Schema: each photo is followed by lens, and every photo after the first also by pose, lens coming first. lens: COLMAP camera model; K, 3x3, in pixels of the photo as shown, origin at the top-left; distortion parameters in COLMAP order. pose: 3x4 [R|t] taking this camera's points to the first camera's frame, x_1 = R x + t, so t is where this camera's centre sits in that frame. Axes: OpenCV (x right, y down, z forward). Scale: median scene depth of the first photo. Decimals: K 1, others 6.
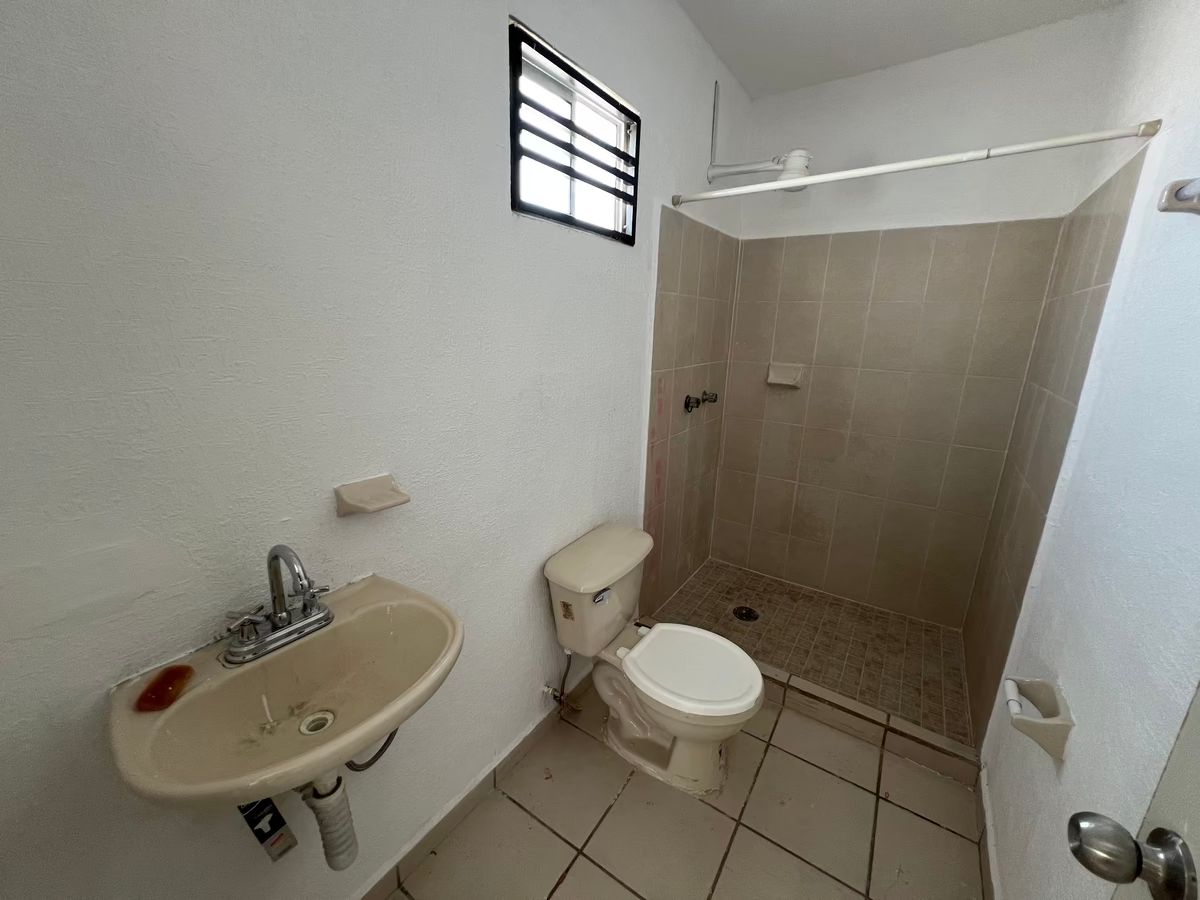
lens RADIAL K [[481.8, 0, 597.8], [0, 481.8, 451.2], [0, 0, 1]] dist [-0.004412, -0.000018]
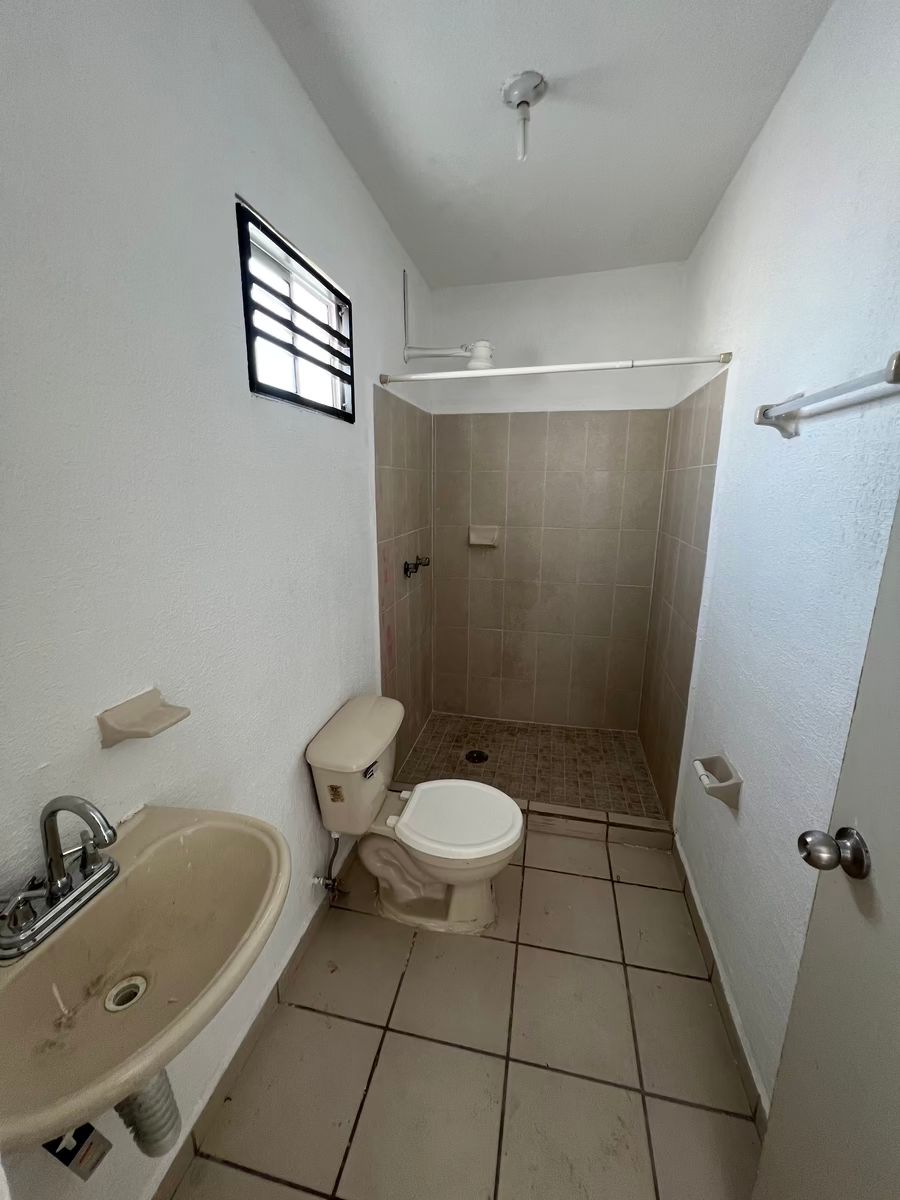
lens RADIAL K [[484.8, 0, 452.1], [0, 484.8, 598.7], [0, 0, 1]] dist [-0.005986, 0.000115]
pose [[0.925300, -0.106422, 0.363999, -0.160395], [0.113779, 0.993505, 0.001239, -0.037378], [-0.361766, 0.040269, 0.931399, -0.019616]]
